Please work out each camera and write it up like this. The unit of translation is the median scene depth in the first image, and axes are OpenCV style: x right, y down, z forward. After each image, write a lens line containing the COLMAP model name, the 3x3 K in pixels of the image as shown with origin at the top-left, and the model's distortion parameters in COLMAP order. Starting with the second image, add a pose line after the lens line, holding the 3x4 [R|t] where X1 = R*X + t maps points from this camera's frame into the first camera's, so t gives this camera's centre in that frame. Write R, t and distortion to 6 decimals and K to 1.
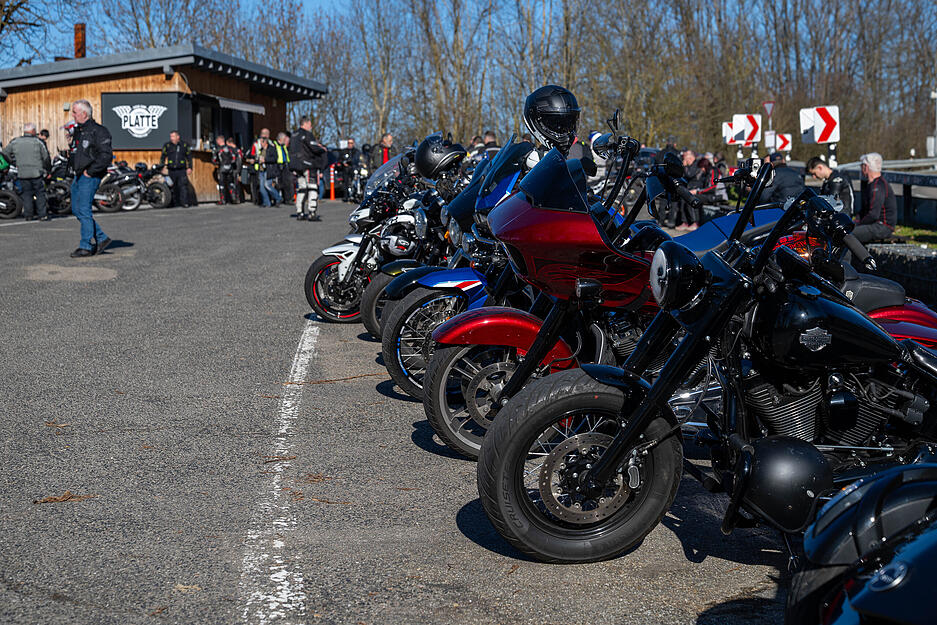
lens RADIAL K [[1417.3, 0, 468.2], [0, 1417.3, 312.1], [0, 0, 1]] dist [0.016281, 0.000000]
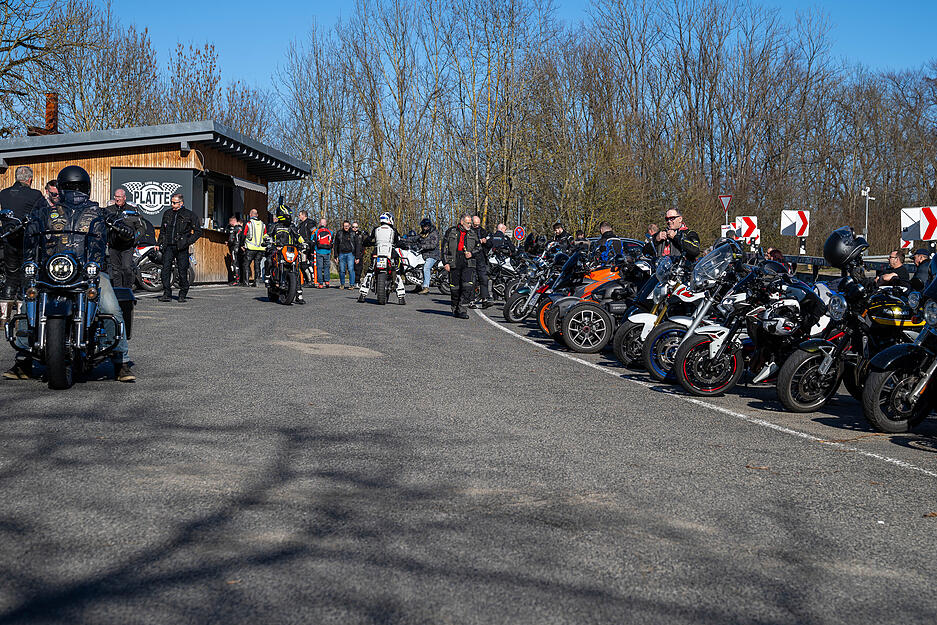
lens RADIAL K [[1525.6, 0, 468.9], [0, 1525.6, 313.1], [0, 0, 1]] dist [0.028933, 0.000000]
pose [[0.993387, 0.021320, 0.112818, -0.132993], [-0.014154, 0.997853, -0.063942, 0.006983], [-0.113939, 0.061922, 0.991556, -0.049559]]
